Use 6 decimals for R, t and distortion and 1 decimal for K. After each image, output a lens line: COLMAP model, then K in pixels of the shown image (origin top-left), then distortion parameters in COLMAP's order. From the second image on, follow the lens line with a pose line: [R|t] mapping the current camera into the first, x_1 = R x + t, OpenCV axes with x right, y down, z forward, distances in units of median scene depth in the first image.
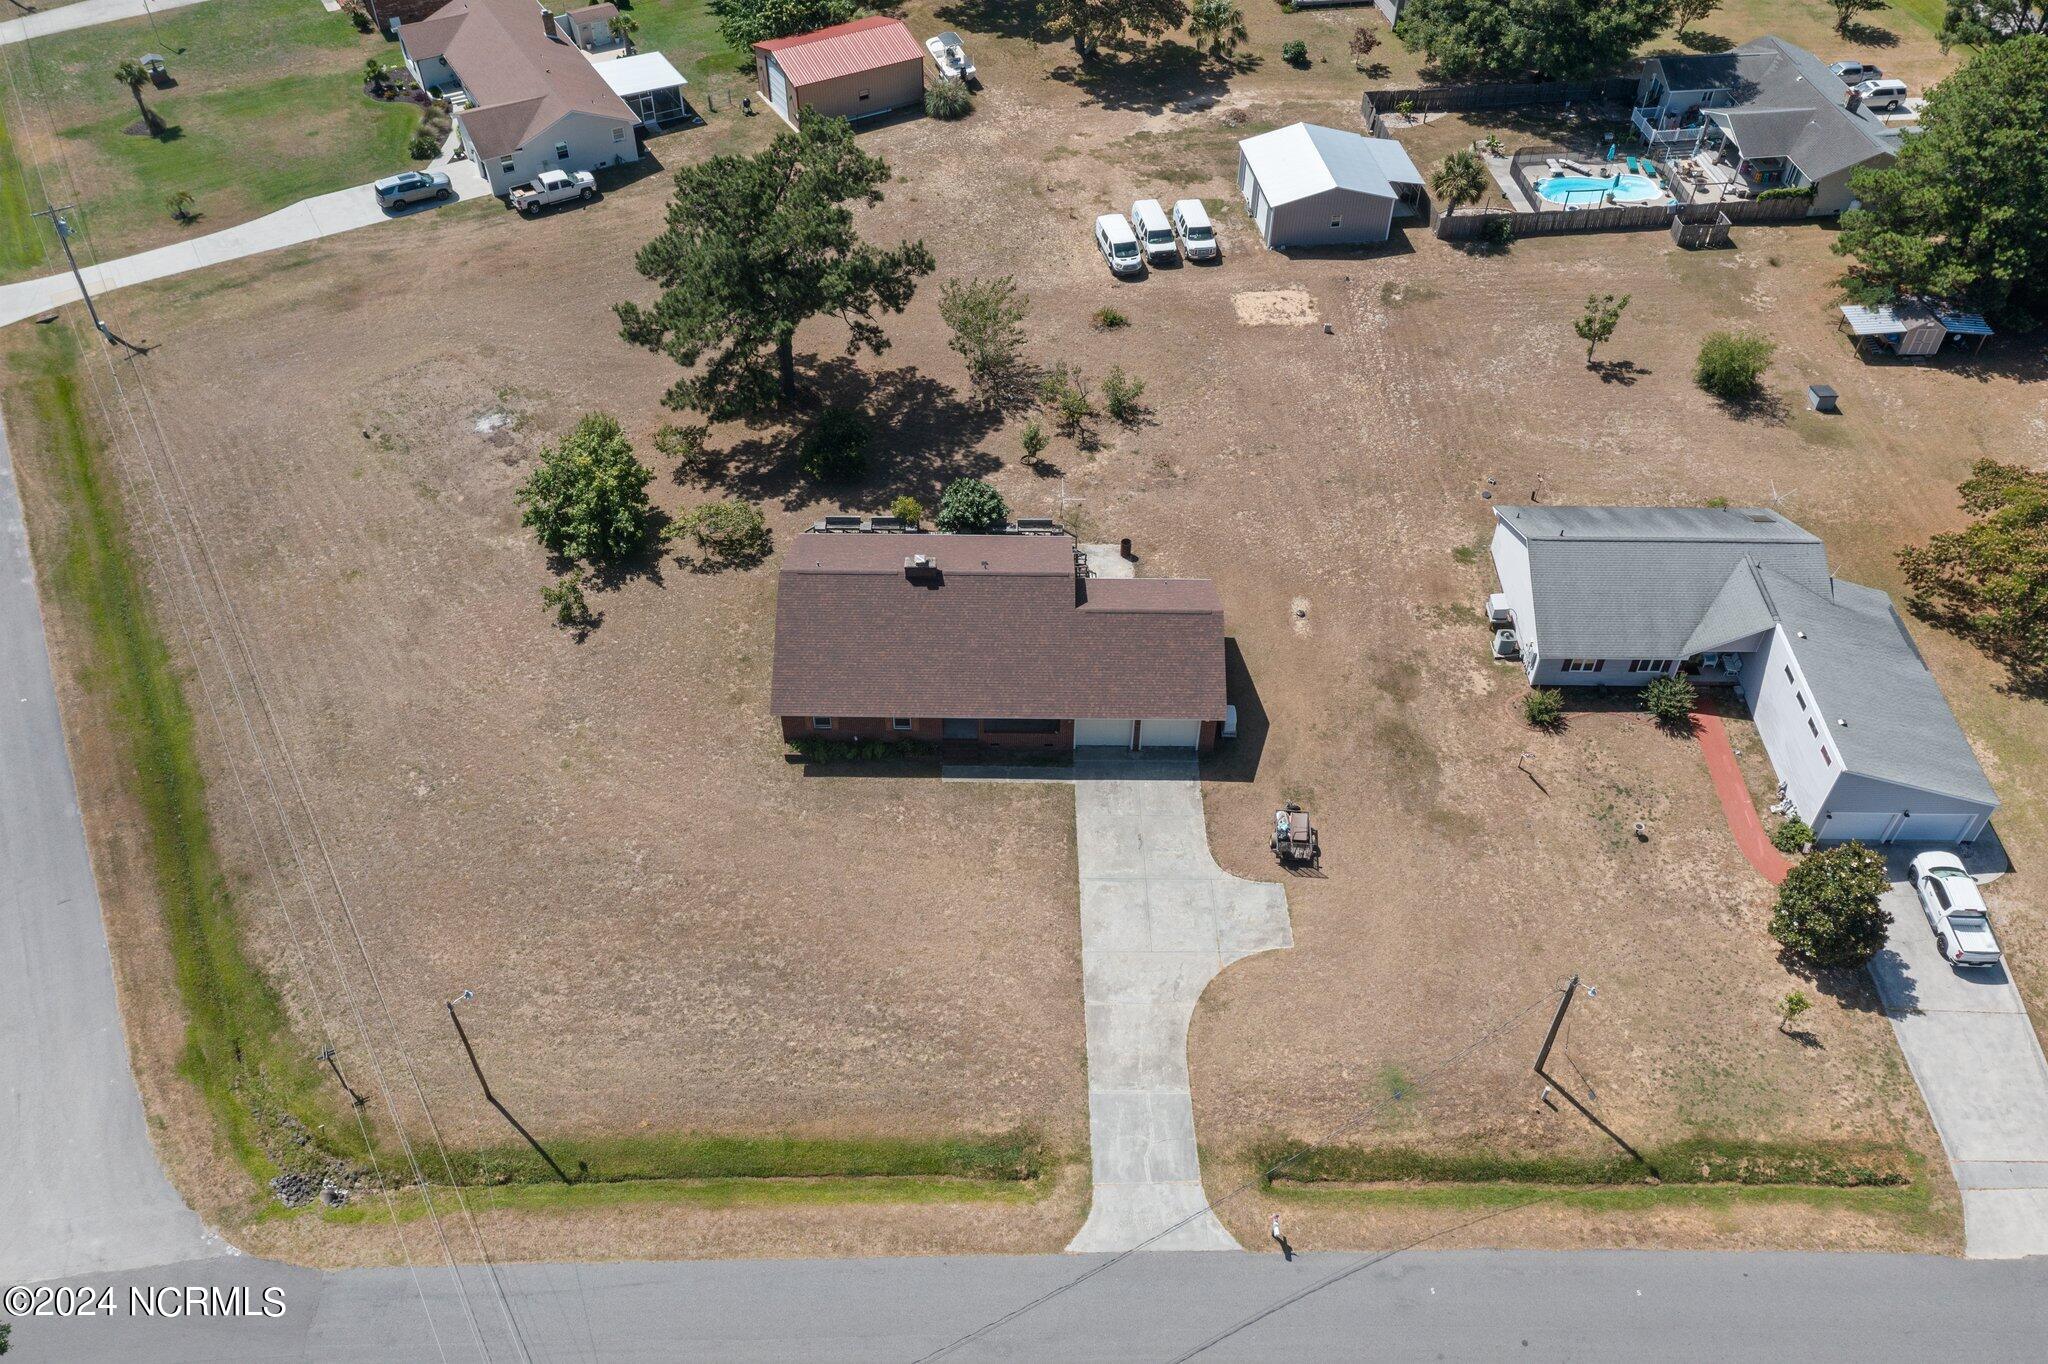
lens RADIAL K [[1608.8, 0, 1024.0], [0, 1608.8, 682.0], [0, 0, 1]] dist [-0.010073, 0.008915]
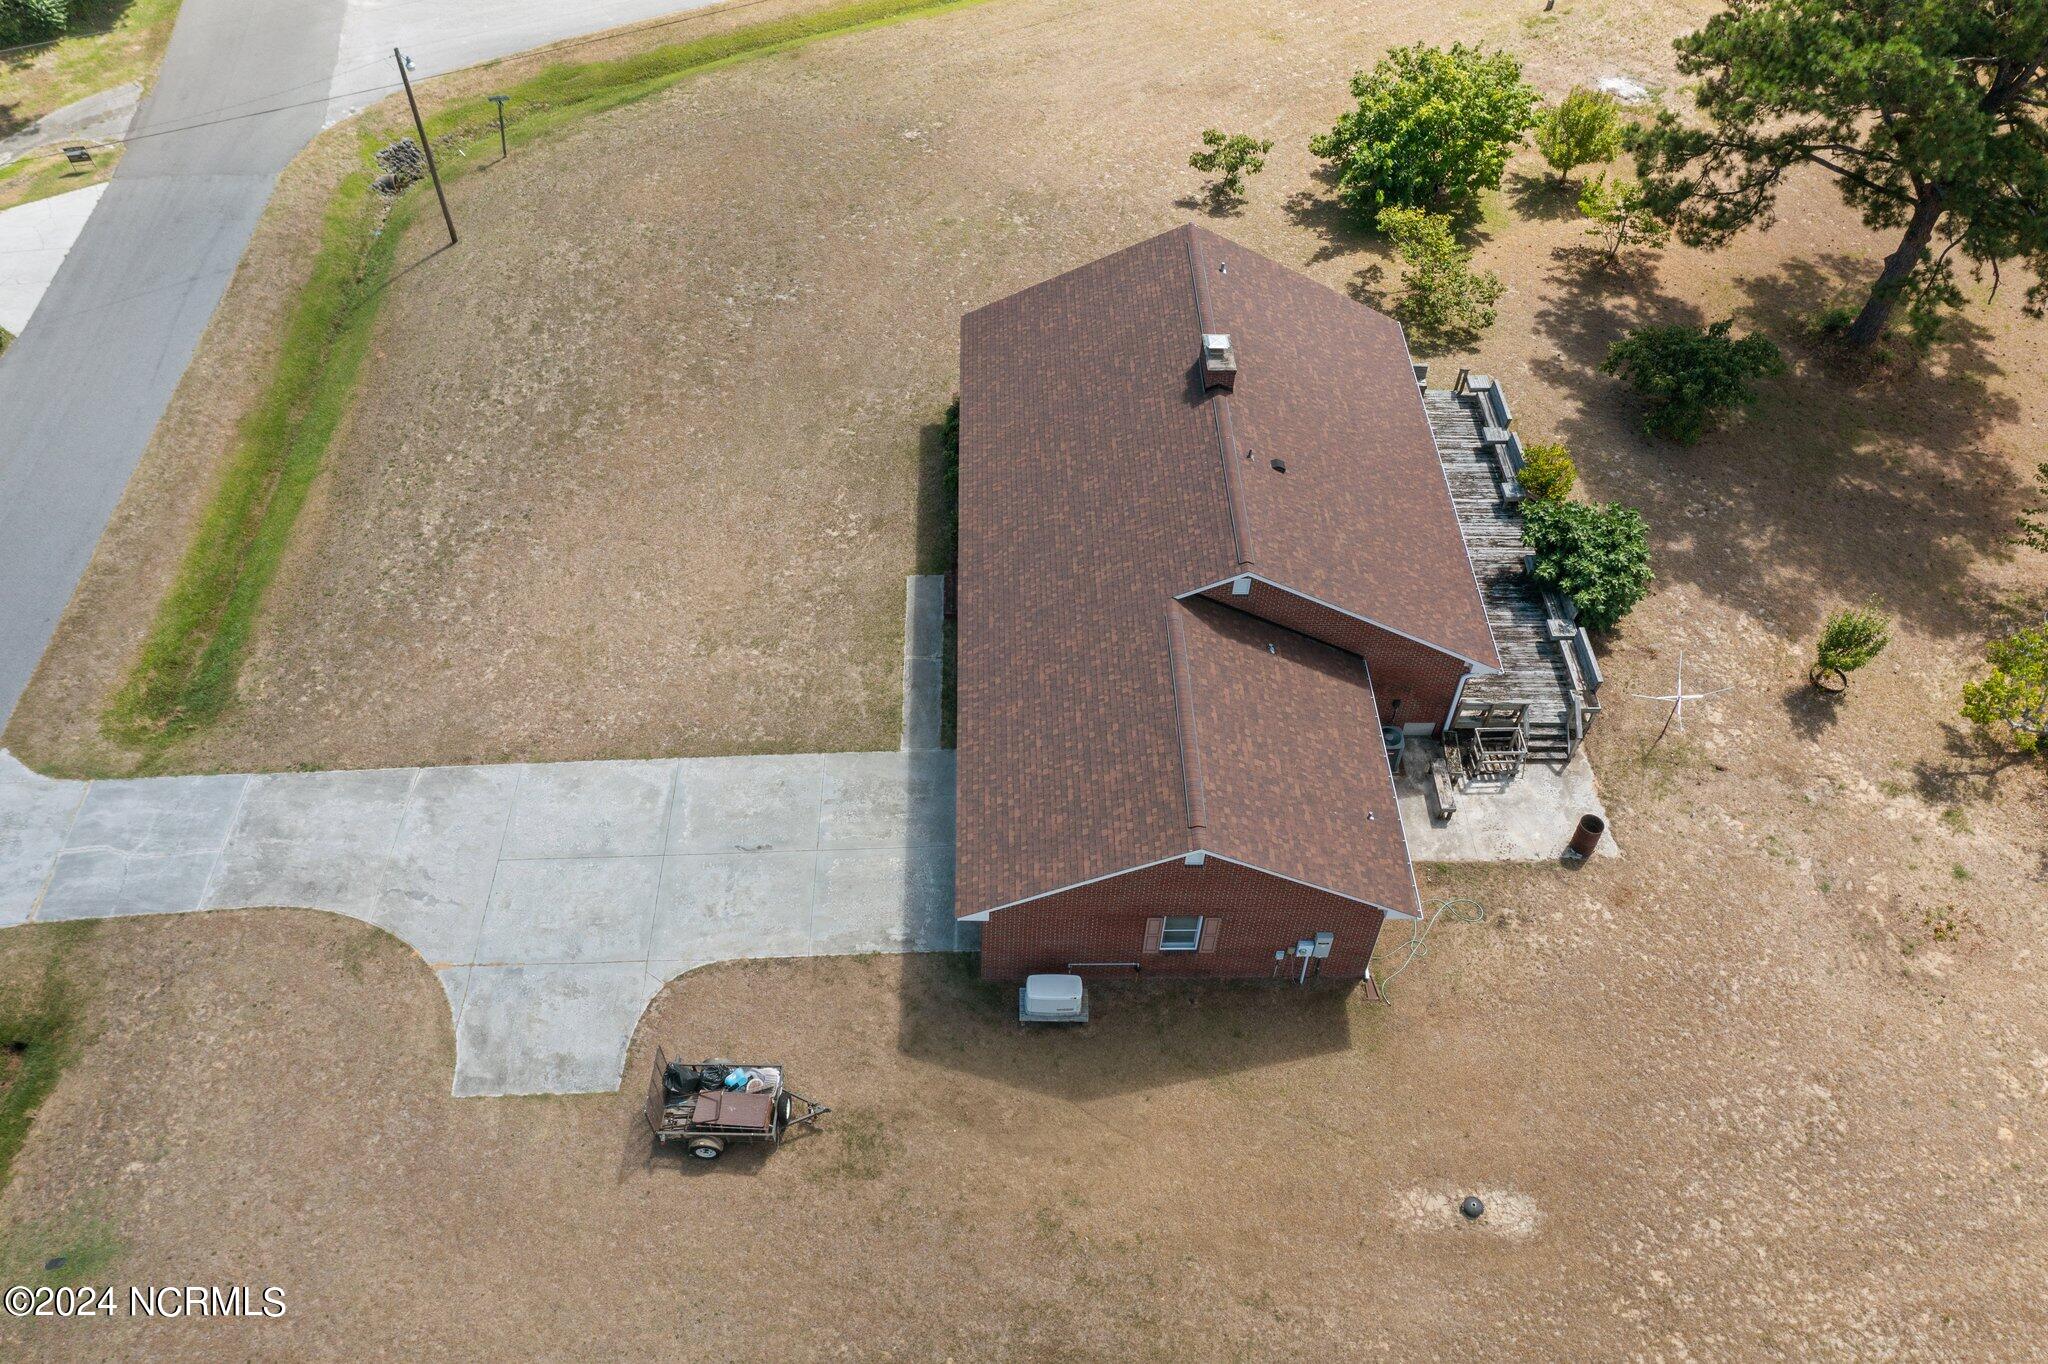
lens RADIAL K [[1614.8, 0, 1024.0], [0, 1614.8, 682.0], [0, 0, 1]] dist [-0.000049, -0.008928]
pose [[0.028195, 0.736479, -0.675872, 0.376176], [-0.729837, 0.477182, 0.489526, -0.238405], [0.683040, 0.479474, 0.550964, 0.723488]]
